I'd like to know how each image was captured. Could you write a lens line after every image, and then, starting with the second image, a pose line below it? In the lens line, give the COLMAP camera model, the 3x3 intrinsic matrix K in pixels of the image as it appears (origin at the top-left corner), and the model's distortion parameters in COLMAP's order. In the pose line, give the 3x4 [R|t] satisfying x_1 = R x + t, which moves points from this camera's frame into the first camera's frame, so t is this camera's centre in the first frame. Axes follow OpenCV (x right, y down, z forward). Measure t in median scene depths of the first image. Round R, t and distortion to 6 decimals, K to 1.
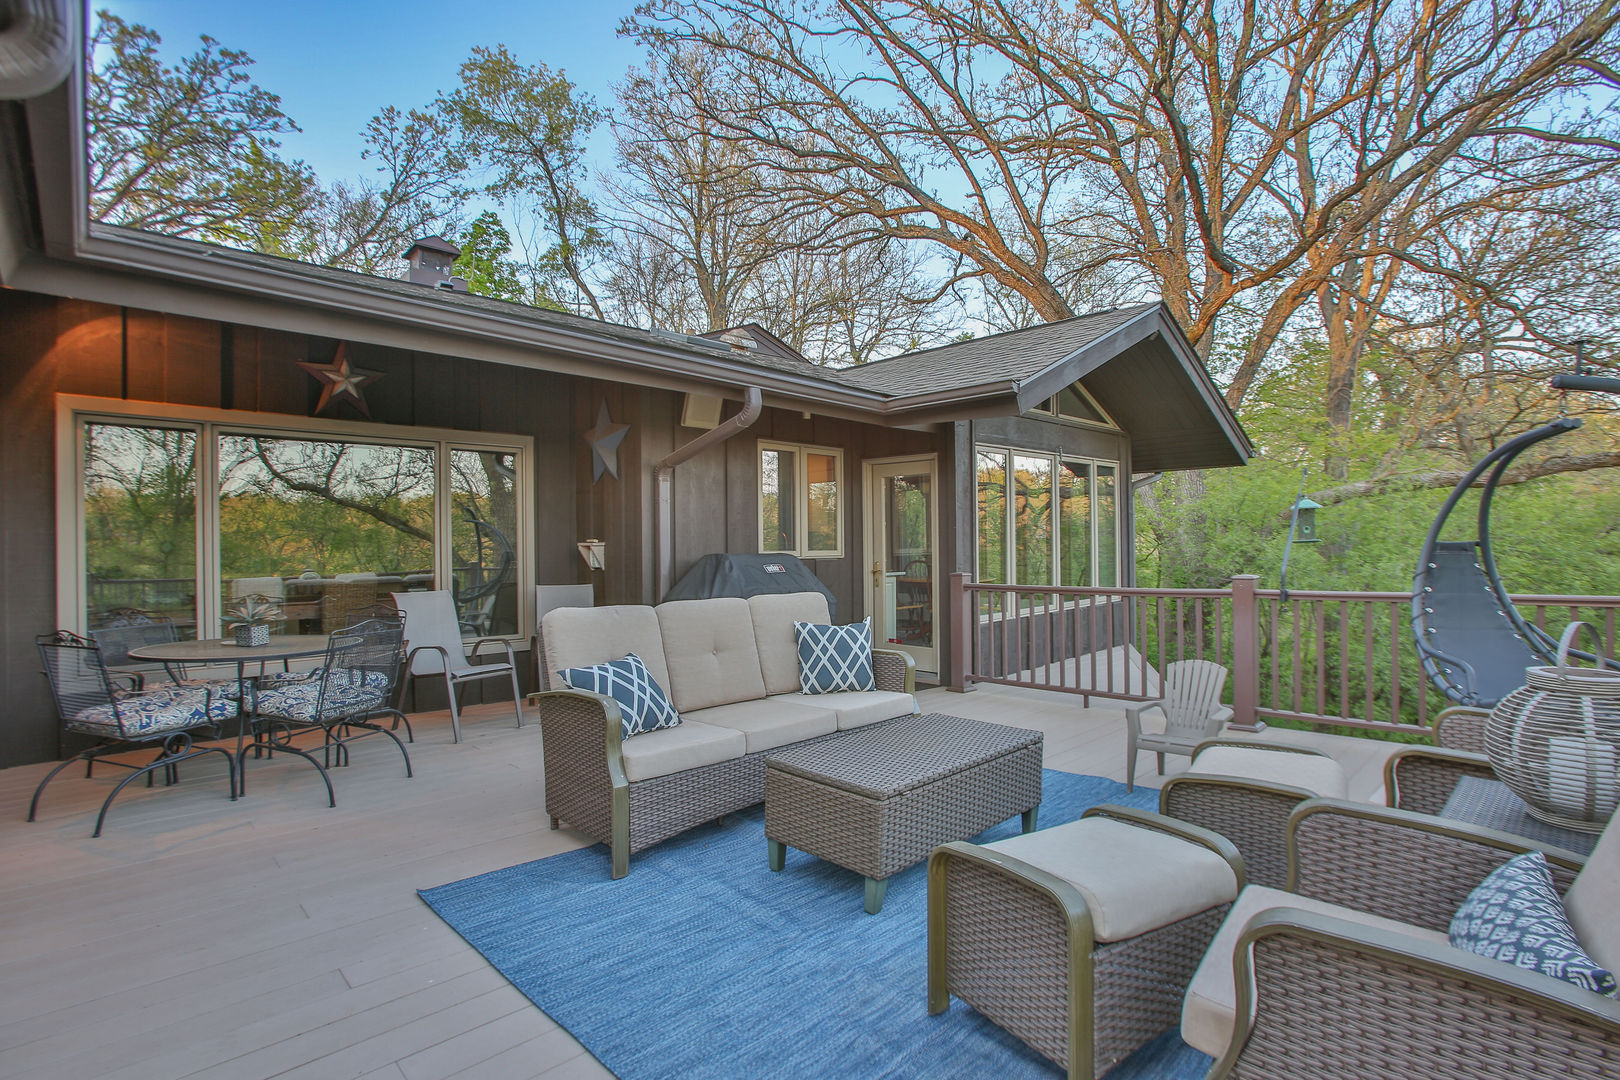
lens RADIAL K [[780.6, 0, 798.5], [0, 780.6, 542.9], [0, 0, 1]] dist [0.000836, 0.000190]
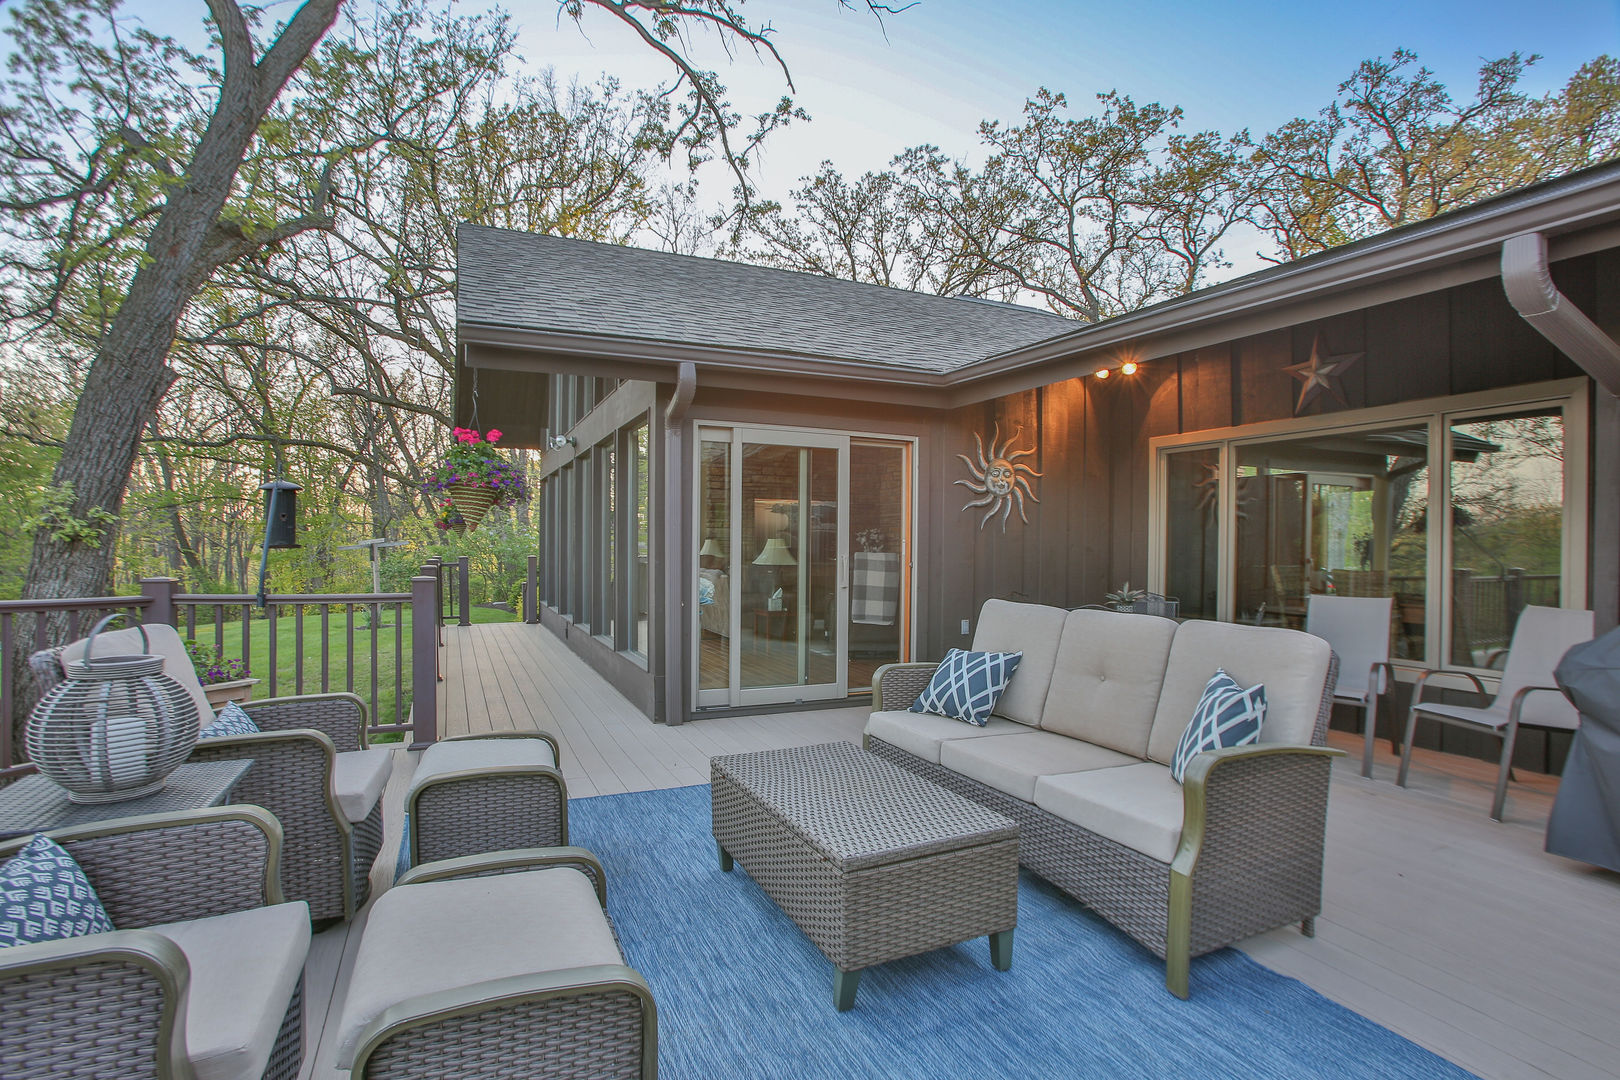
lens RADIAL K [[780.6, 0, 798.5], [0, 780.6, 542.9], [0, 0, 1]] dist [0.000836, 0.000190]
pose [[-0.339968, 0.005159, -0.940423, 0.550813], [-0.005554, 0.999957, 0.007493, -0.002704], [0.940421, 0.007770, -0.339925, 0.737157]]
